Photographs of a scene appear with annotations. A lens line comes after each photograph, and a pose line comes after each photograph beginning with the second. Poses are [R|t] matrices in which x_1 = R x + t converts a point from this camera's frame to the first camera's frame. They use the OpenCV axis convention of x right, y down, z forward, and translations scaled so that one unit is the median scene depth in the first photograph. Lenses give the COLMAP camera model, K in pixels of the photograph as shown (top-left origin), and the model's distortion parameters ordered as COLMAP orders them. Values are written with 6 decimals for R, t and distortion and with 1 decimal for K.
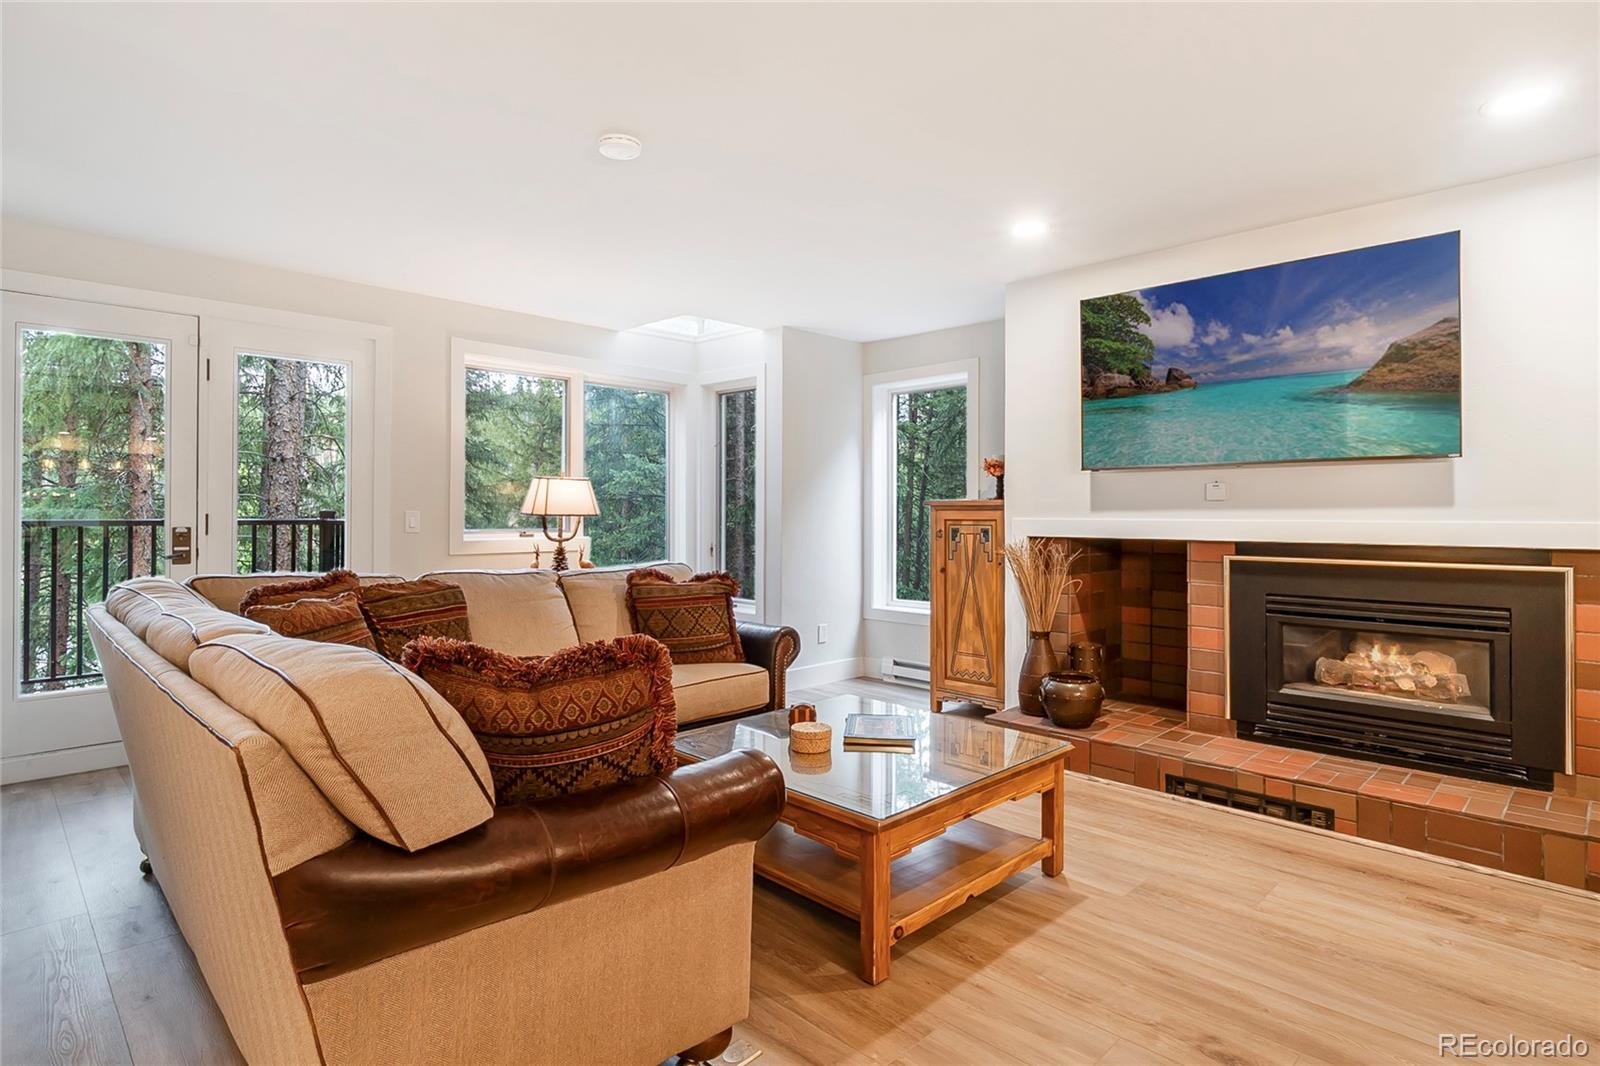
lens RADIAL K [[821.2, 0, 798.8], [0, 821.2, 506.4], [0, 0, 1]] dist [-0.001571, -0.000093]
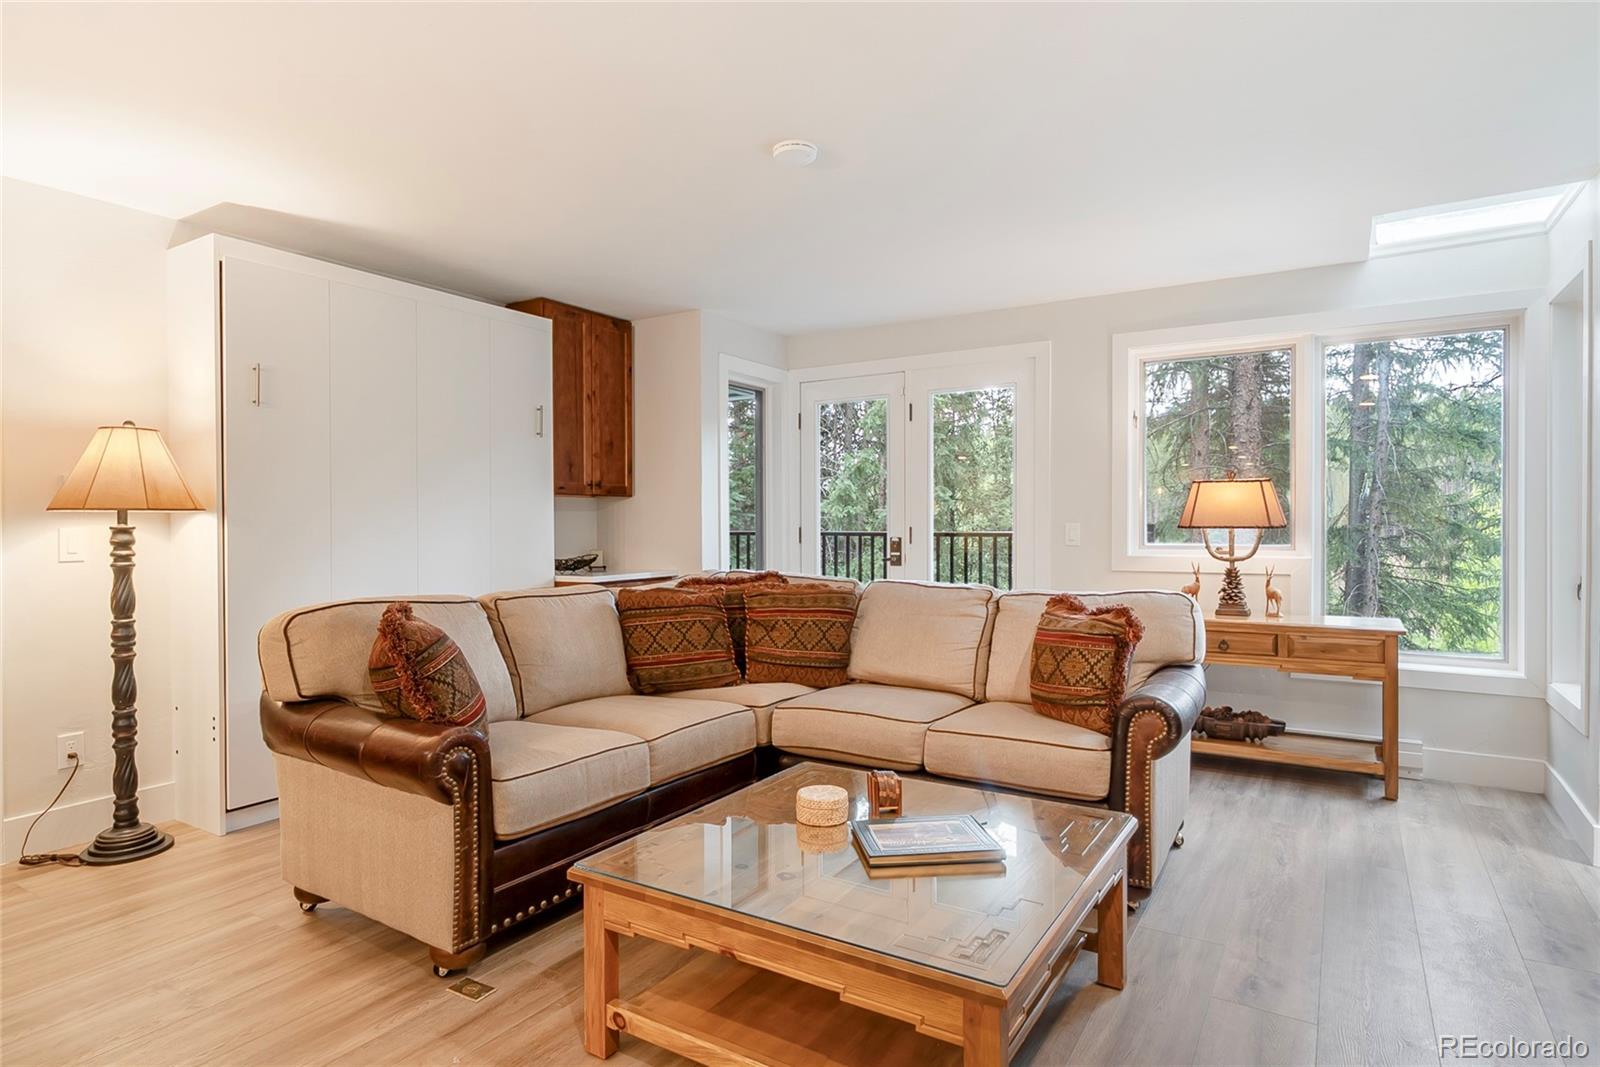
lens RADIAL K [[864.1, 0, 800.0], [0, 864.1, 533.5], [0, 0, 1]] dist [0.001469, 0.000578]
pose [[0.222027, 0.002993, -0.975036, 0.584653], [0.009744, 0.999939, 0.005289, 0.010740], [0.974992, -0.010675, 0.221984, 0.566063]]
